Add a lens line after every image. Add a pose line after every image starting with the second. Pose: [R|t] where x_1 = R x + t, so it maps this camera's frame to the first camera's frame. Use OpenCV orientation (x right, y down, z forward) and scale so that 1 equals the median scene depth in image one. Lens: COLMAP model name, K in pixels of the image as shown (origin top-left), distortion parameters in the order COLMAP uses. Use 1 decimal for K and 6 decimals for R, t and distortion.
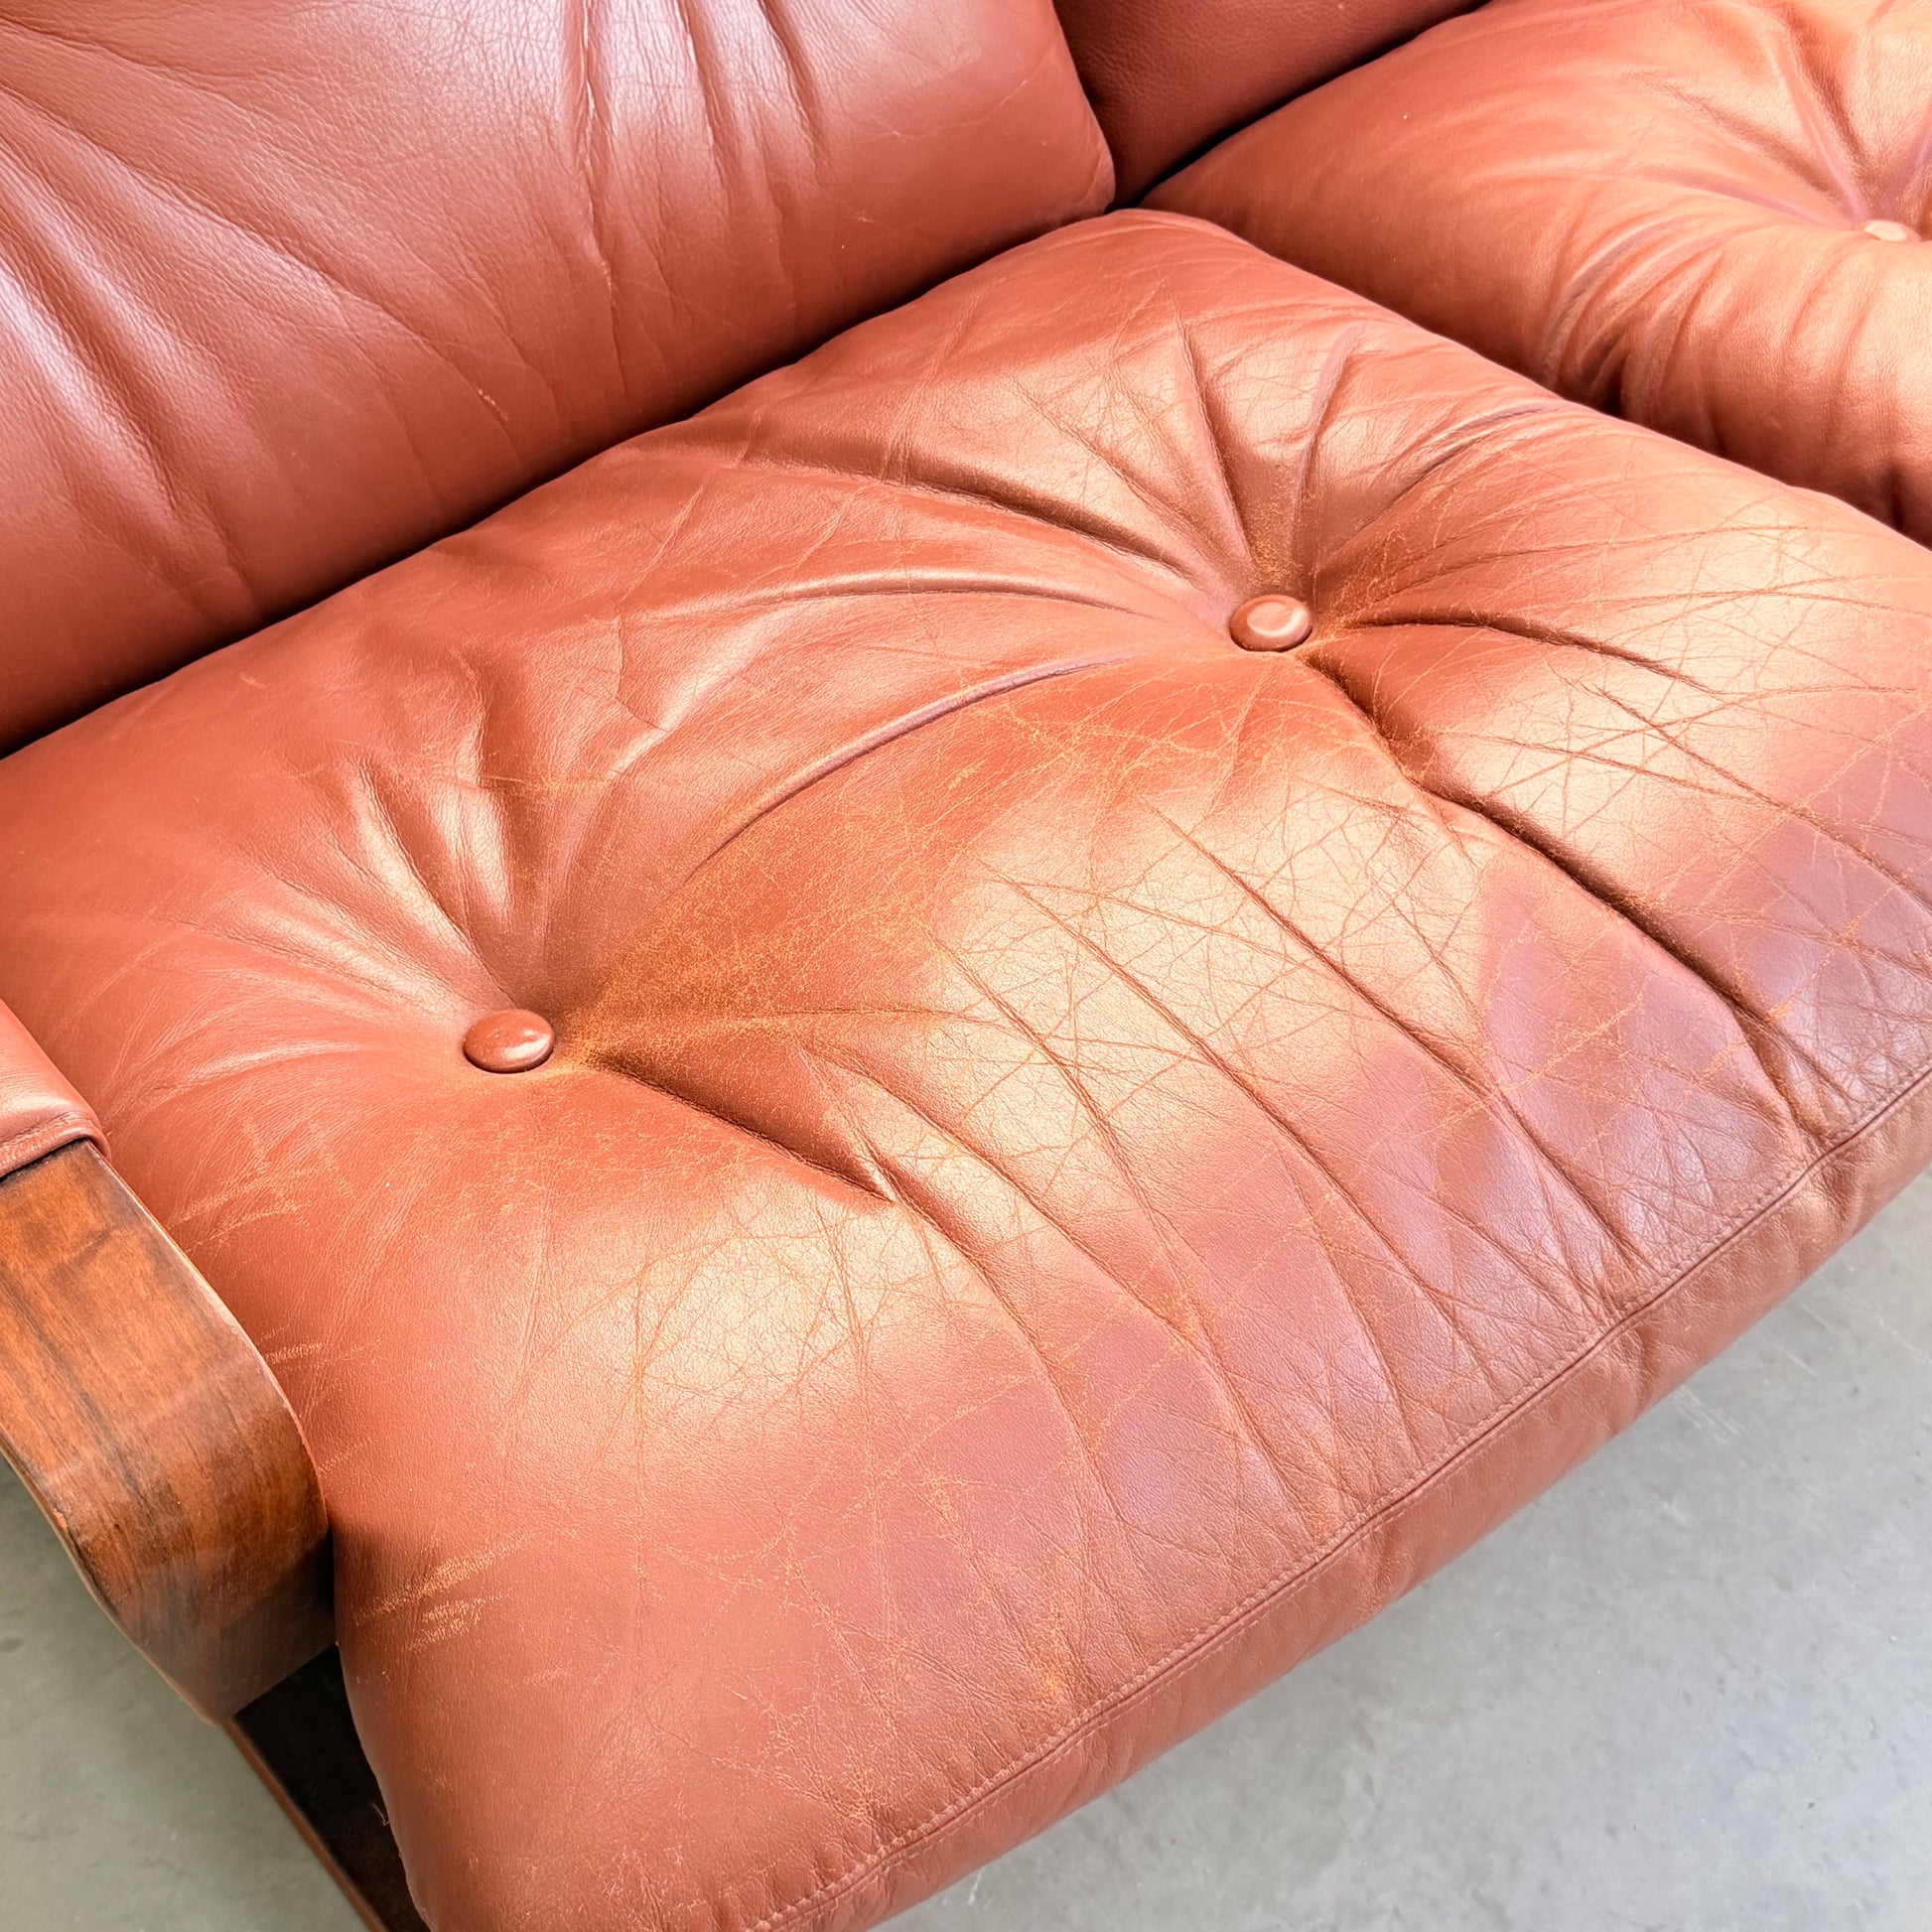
lens RADIAL K [[3425.9, 0, 998.9], [0, 3425.9, 1017.5], [0, 0, 1]] dist [0.111732, -0.275416]
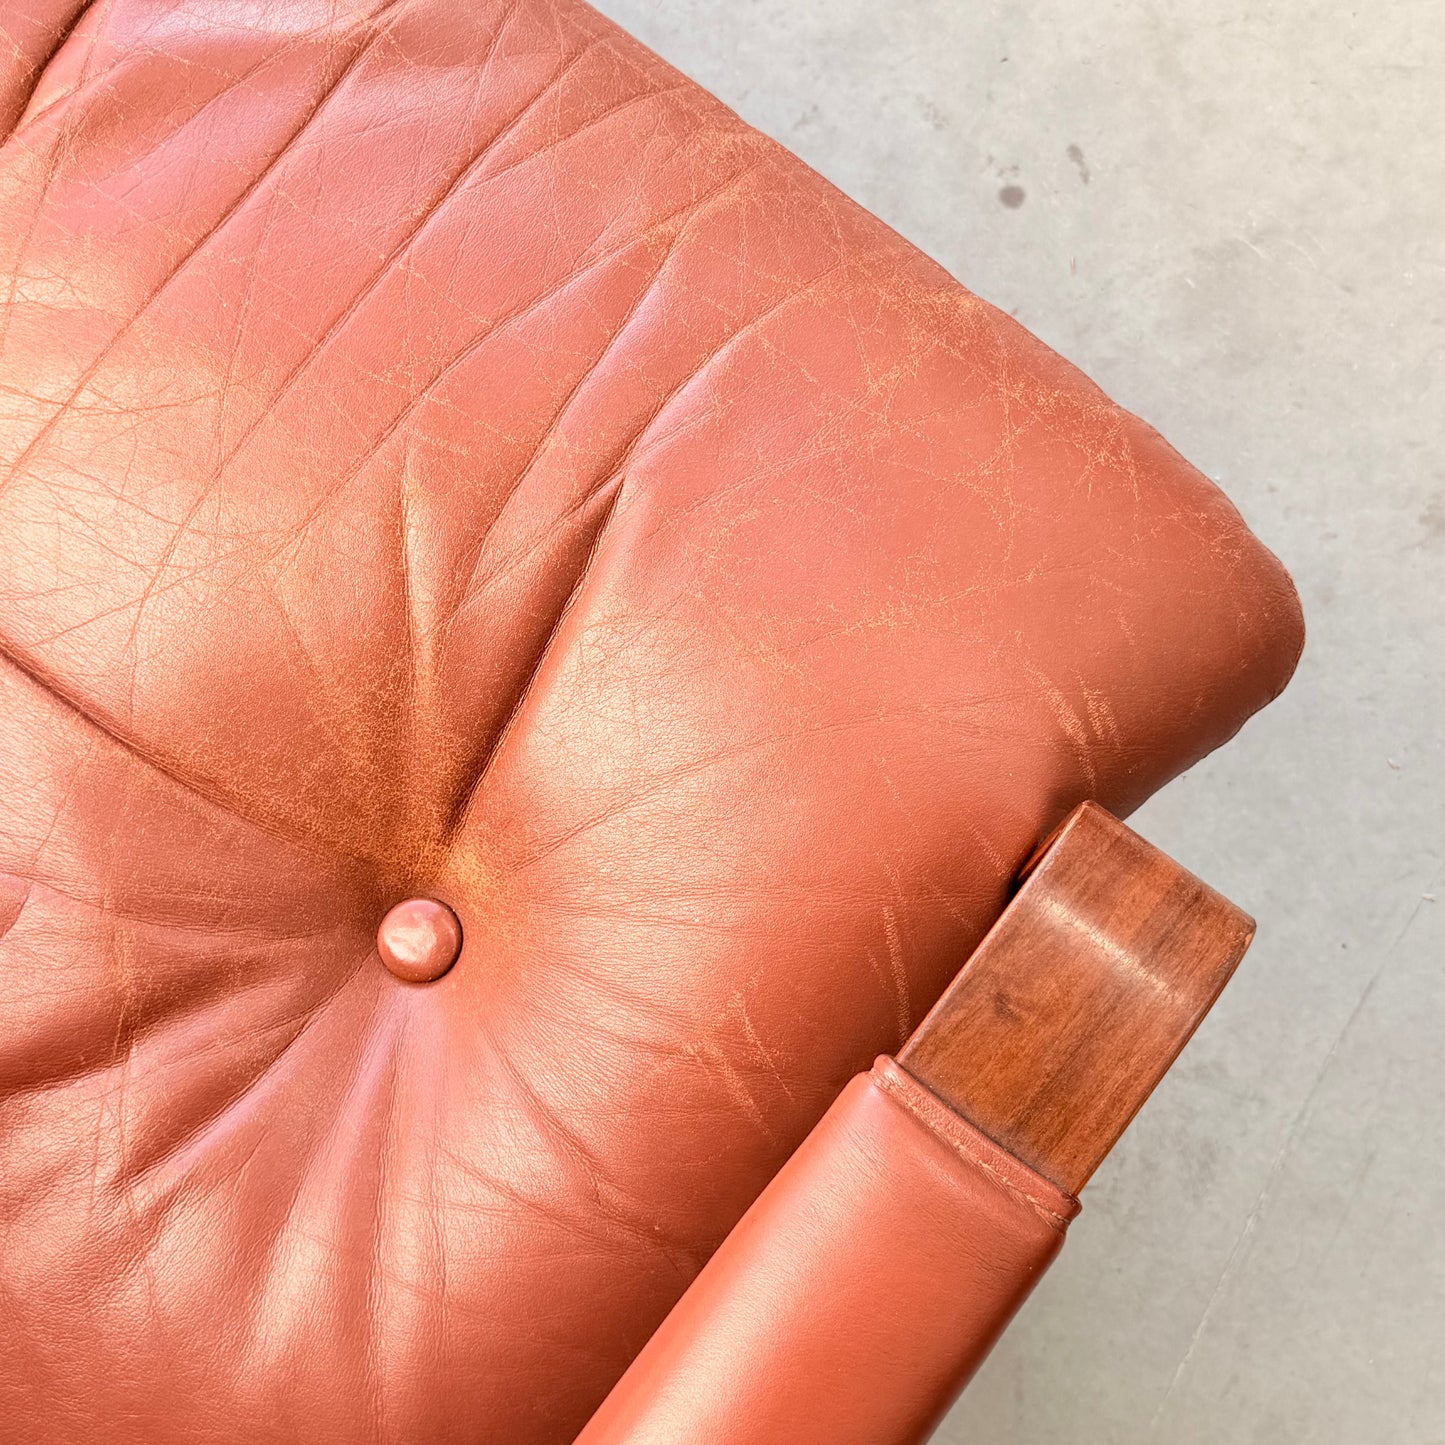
lens RADIAL K [[2562.3, 0, 747.1], [0, 2562.3, 761.0], [0, 0, 1]] dist [0.111732, -0.275416]
pose [[-0.249331, -0.950387, 0.186006, -0.282386], [0.717171, -0.052136, 0.694944, -0.502325], [-0.650769, 0.306669, 0.694589, 0.397803]]
